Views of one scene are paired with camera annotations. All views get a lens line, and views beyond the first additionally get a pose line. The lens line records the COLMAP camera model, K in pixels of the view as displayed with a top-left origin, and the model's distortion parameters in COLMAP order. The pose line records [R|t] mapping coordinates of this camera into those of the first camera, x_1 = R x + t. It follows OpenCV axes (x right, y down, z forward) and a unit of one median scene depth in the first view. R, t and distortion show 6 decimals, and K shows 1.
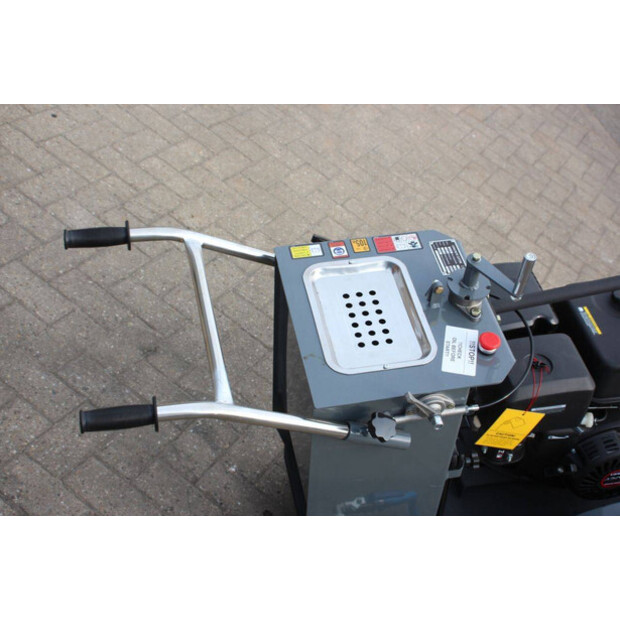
lens RADIAL K [[868.2, 0, 310.0], [0, 868.2, 310.0], [0, 0, 1]] dist [0.074412, -0.011343]
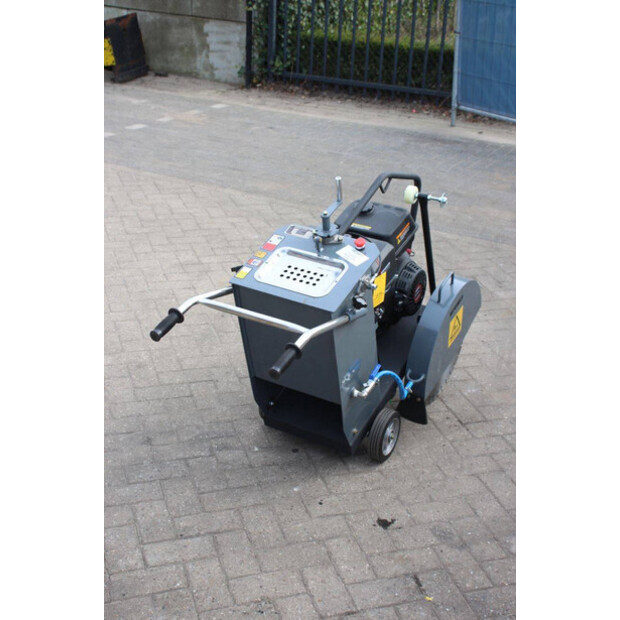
lens RADIAL K [[911.2, 0, 310.0], [0, 911.2, 310.0], [0, 0, 1]] dist [0.049748, 0.083858]
pose [[0.635400, -0.620614, 0.459462, -0.634070], [0.666048, 0.741547, 0.080546, -0.059195], [-0.390701, 0.254845, 0.884538, -0.484280]]
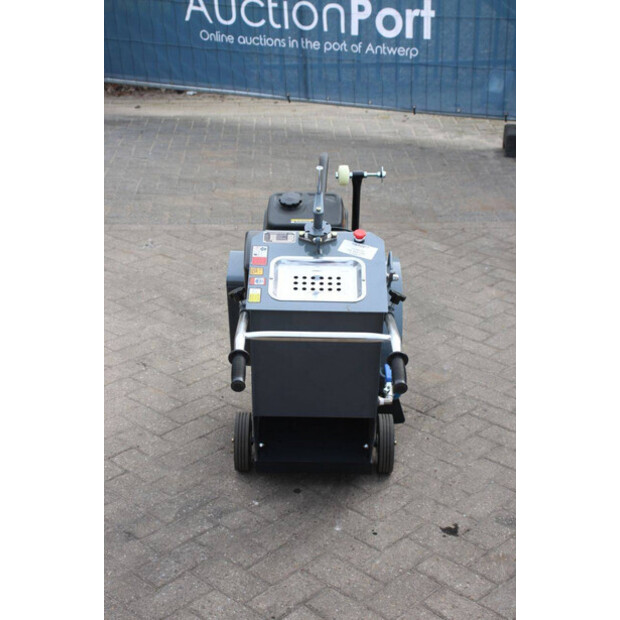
lens RADIAL K [[1123.1, 0, 310.0], [0, 1123.1, 310.0], [0, 0, 1]] dist [0.220505, -0.035506]
pose [[0.213605, -0.717652, 0.662834, -1.002790], [0.718705, 0.575001, 0.390945, -0.582857], [-0.661692, 0.392874, 0.638603, -0.192395]]
